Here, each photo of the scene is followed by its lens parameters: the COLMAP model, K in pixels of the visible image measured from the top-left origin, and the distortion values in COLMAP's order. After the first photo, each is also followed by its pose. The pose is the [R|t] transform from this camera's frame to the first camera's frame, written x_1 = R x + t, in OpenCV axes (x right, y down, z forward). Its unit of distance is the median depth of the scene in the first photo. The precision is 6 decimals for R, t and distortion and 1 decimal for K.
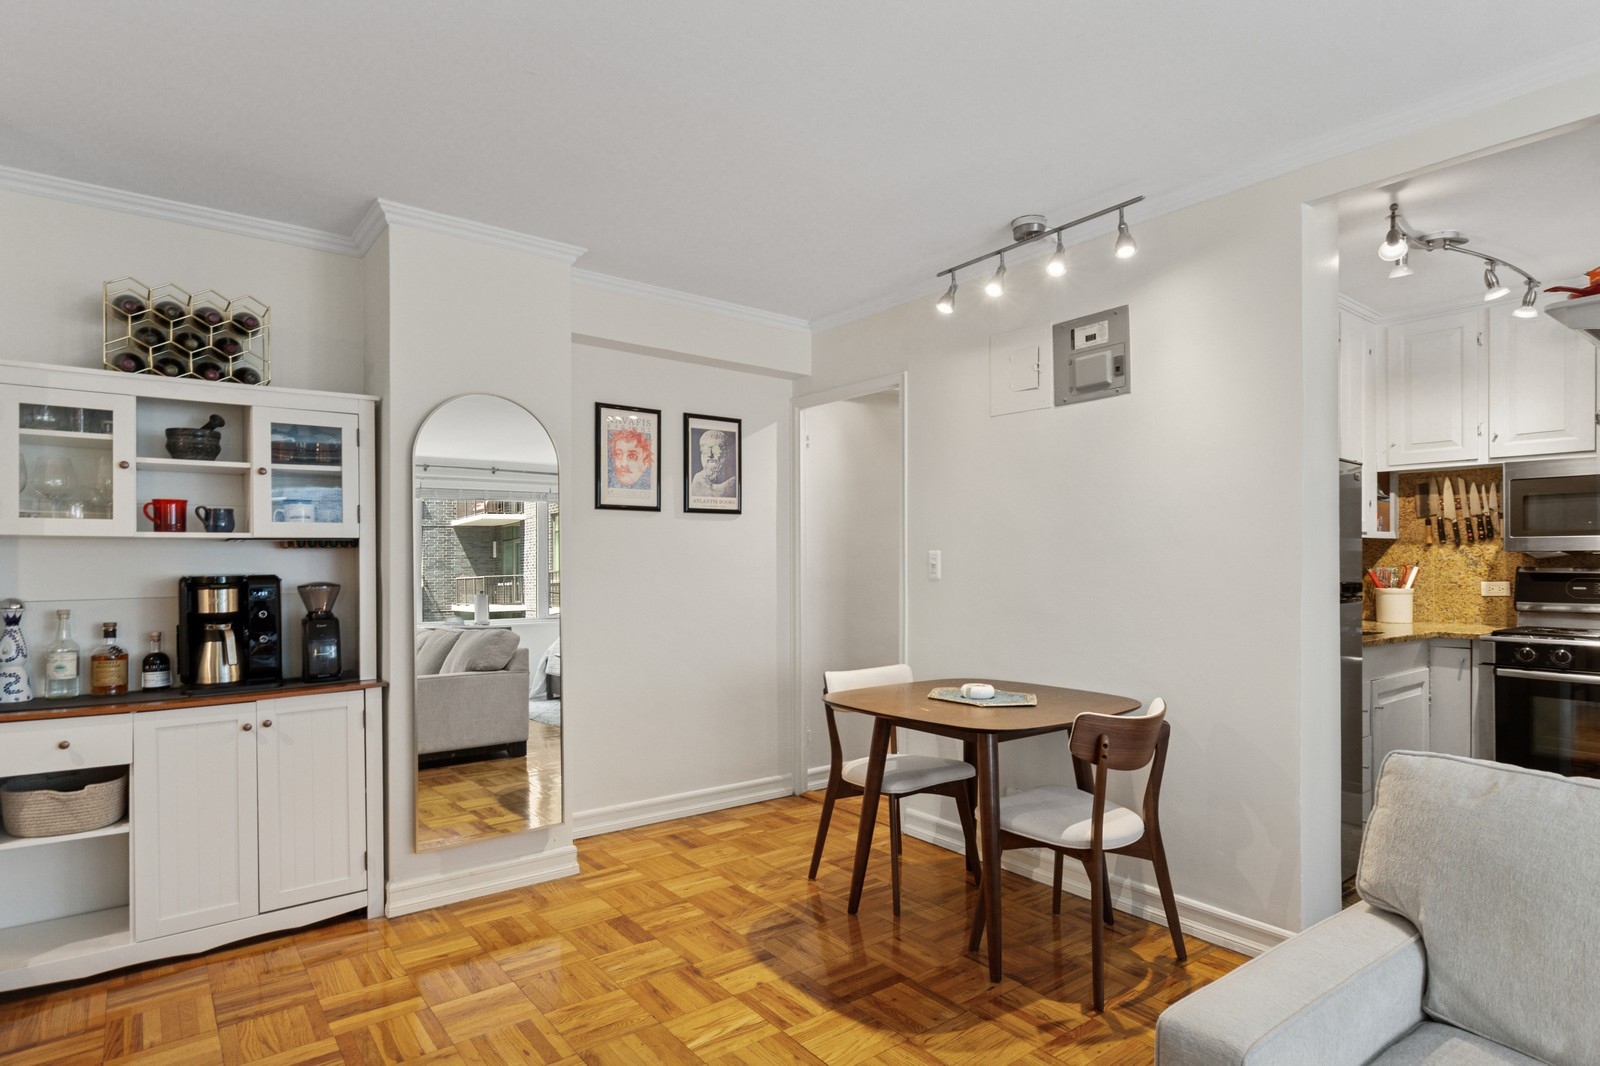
lens RADIAL K [[871.7, 0, 798.5], [0, 871.7, 554.8], [0, 0, 1]] dist [-0.000261, 0.001311]
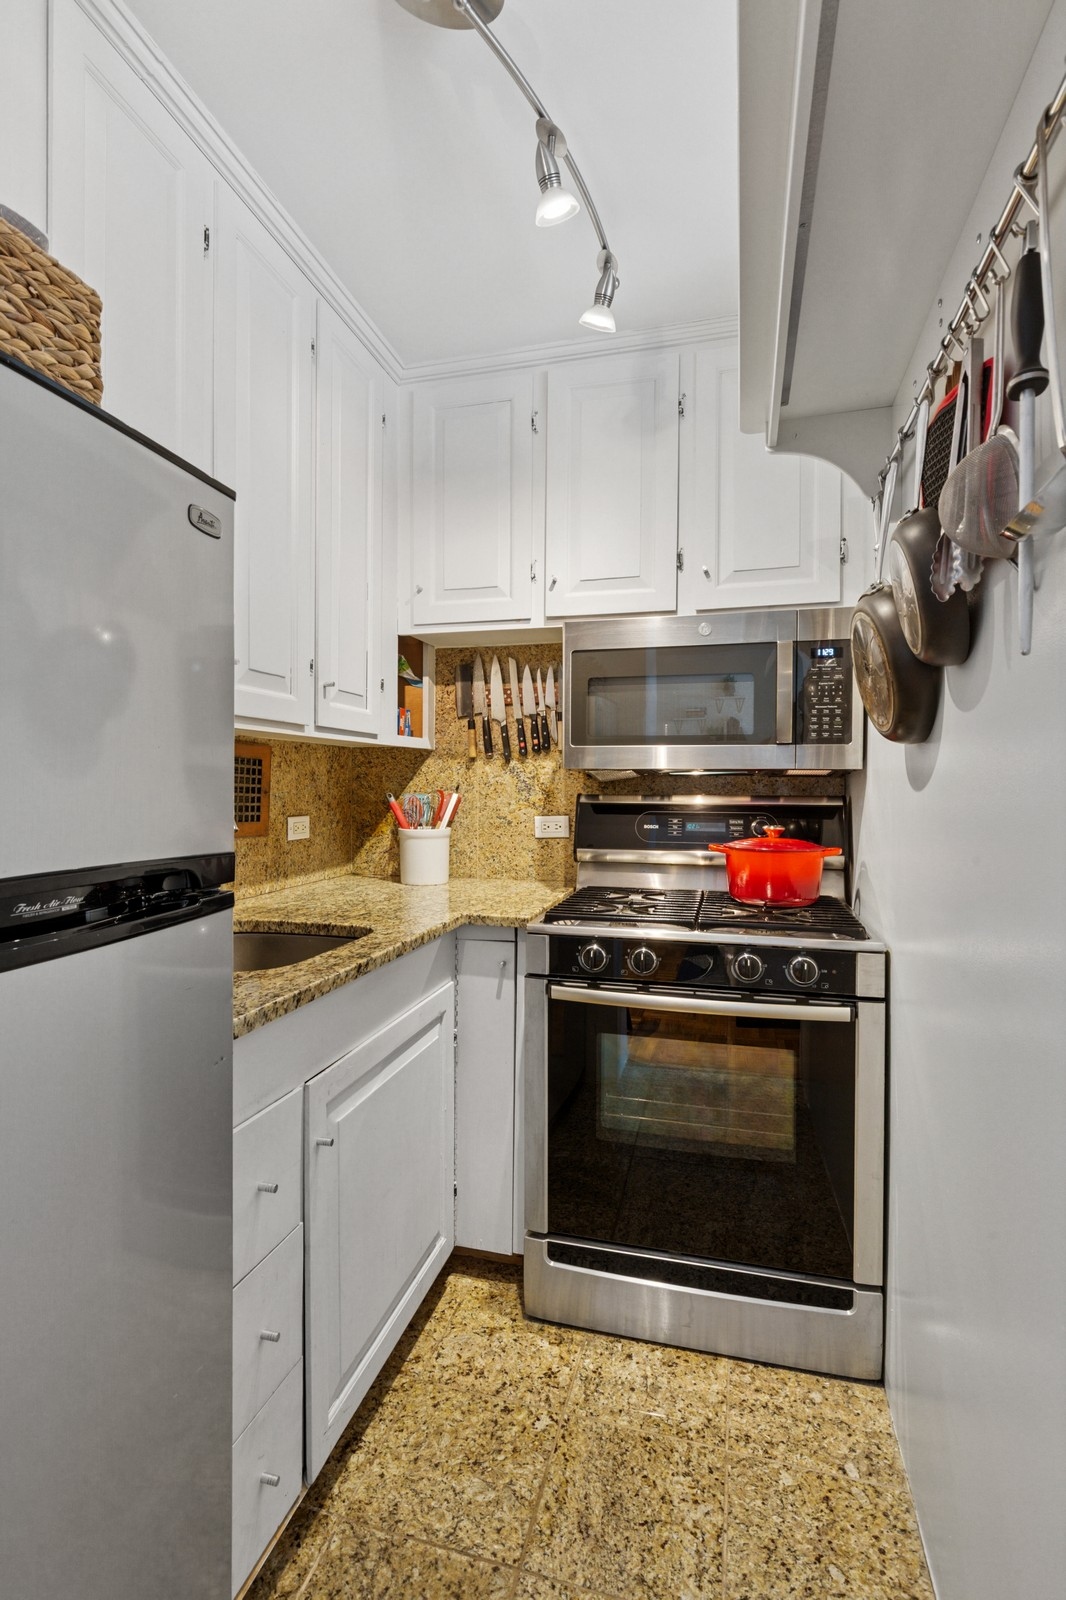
lens RADIAL K [[769.3, 0, 534.2], [0, 769.3, 791.9], [0, 0, 1]] dist [-0.000245, -0.000022]
pose [[0.797613, -0.004298, 0.603154, 0.431138], [-0.008319, 0.999801, 0.018125, 0.002031], [-0.603112, -0.019475, 0.797418, 0.536004]]
